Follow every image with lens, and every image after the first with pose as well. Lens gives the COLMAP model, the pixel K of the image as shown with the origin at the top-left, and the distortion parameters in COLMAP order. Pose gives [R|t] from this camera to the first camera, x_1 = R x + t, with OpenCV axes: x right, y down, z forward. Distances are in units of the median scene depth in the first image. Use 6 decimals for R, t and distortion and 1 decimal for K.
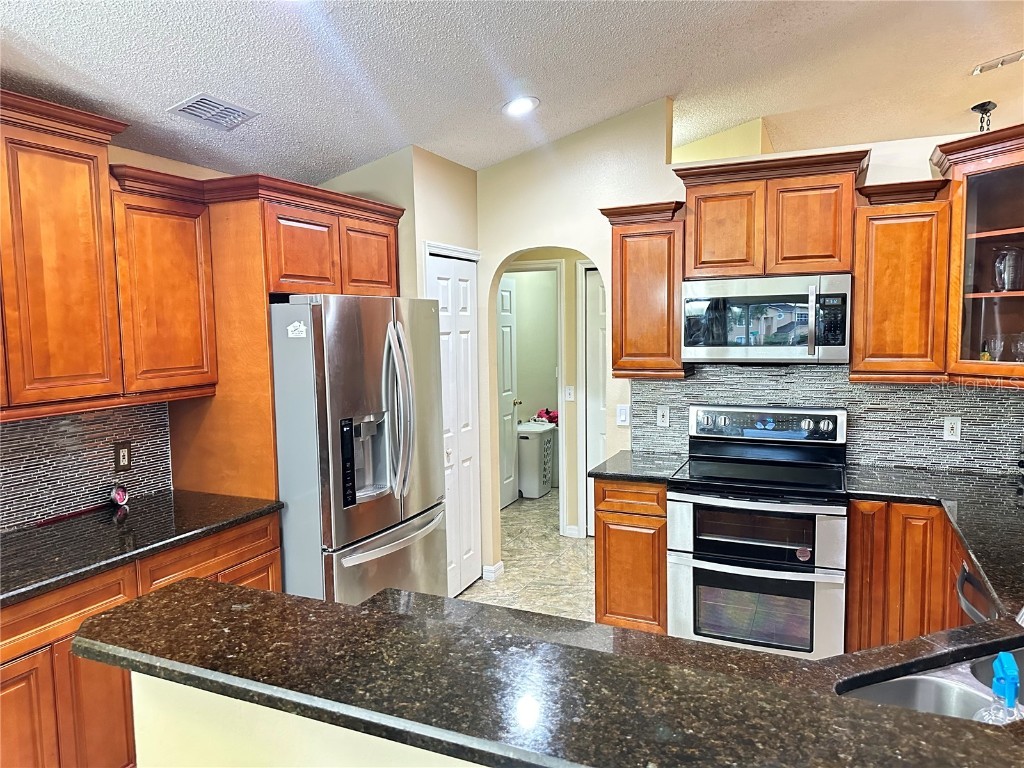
lens RADIAL K [[720.3, 0, 517.8], [0, 720.3, 384.8], [0, 0, 1]] dist [0.085195, -0.113529]
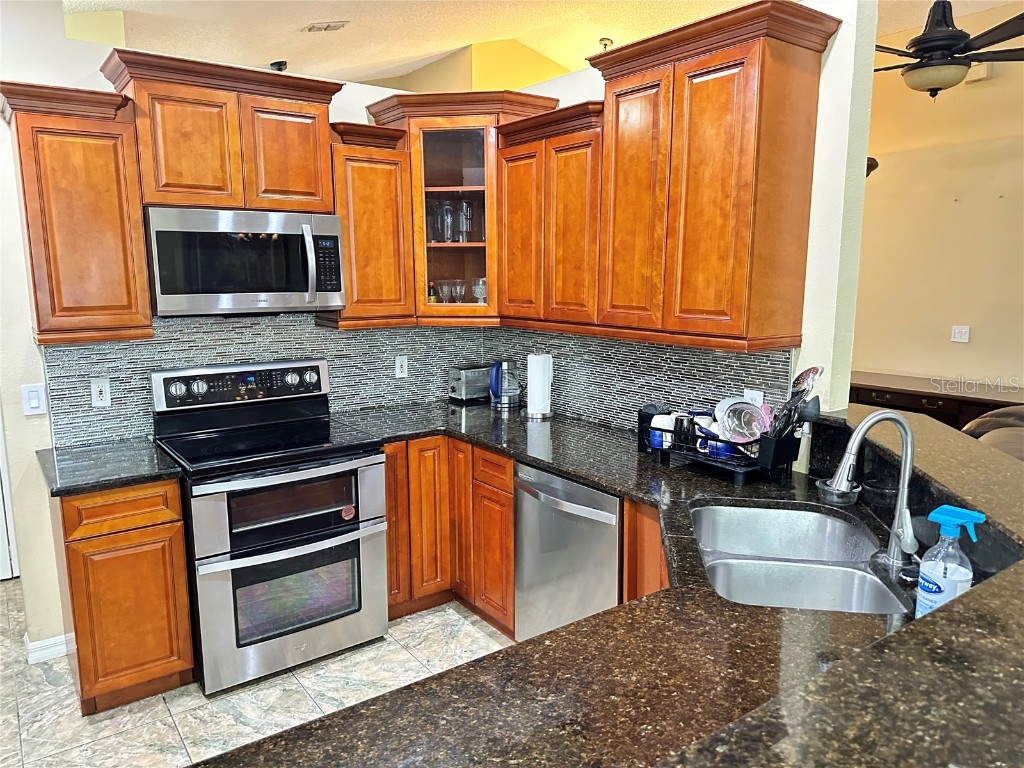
lens RADIAL K [[720.3, 0, 517.8], [0, 720.3, 384.8], [0, 0, 1]] dist [0.085195, -0.113529]
pose [[0.493489, -0.124323, 0.860821, -0.274413], [0.069865, 0.992199, 0.103245, -0.013530], [-0.866942, 0.009191, 0.498325, 0.323396]]
